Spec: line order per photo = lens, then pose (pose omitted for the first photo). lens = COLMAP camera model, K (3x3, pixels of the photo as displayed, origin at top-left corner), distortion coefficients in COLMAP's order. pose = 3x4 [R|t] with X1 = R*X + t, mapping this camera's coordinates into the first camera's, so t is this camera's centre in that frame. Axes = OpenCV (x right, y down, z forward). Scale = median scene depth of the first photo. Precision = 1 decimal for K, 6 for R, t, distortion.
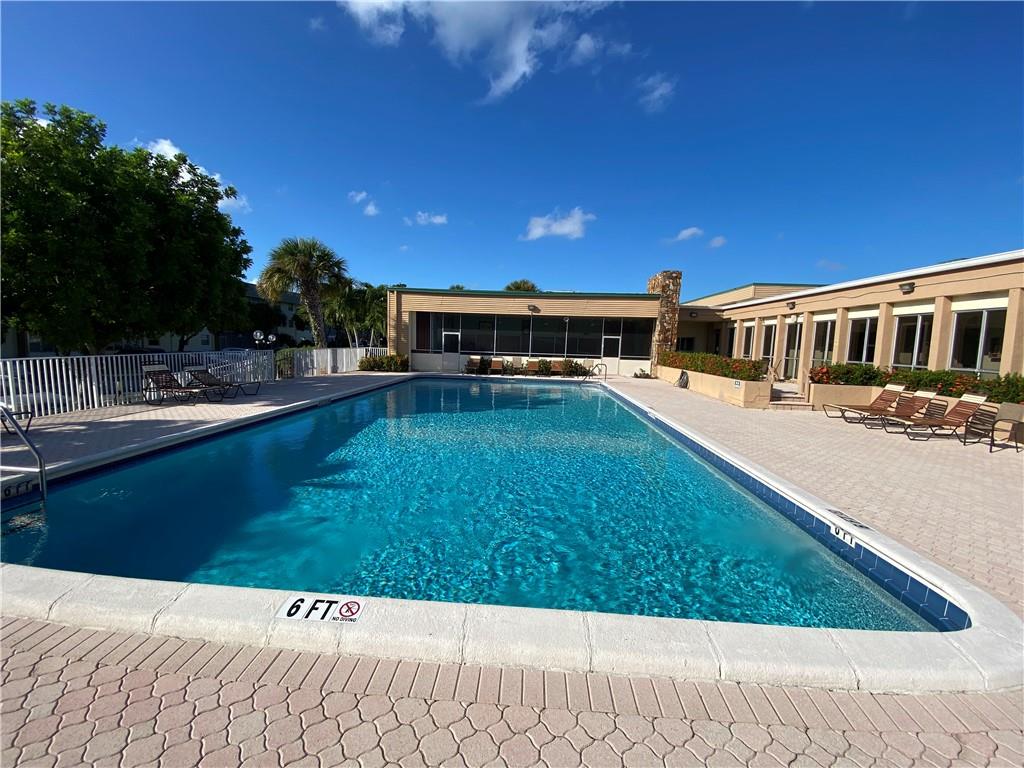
lens RADIAL K [[421.2, 0, 503.3], [0, 421.2, 394.0], [0, 0, 1]] dist [0.011030, -0.016402]
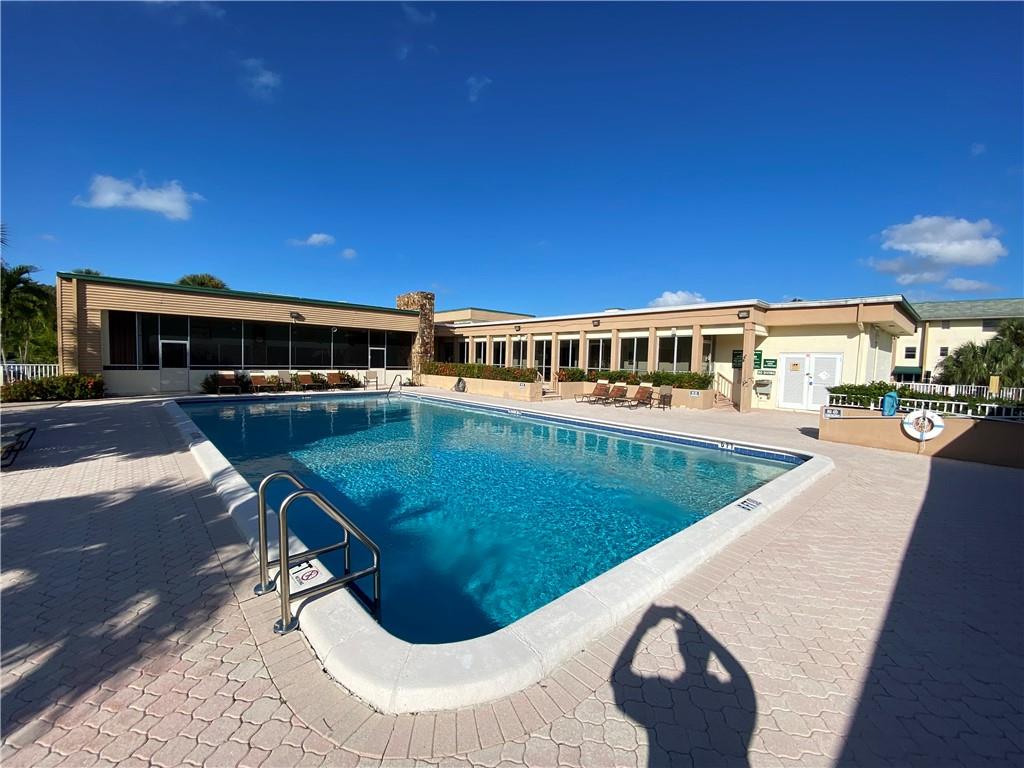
lens RADIAL K [[421.2, 0, 513.6], [0, 421.2, 404.2], [0, 0, 1]] dist [0.011030, -0.016402]
pose [[0.670479, -0.092138, 0.736185, -0.302690], [0.086269, 0.995210, 0.045987, -0.017537], [-0.736896, 0.032677, 0.675216, 0.052703]]
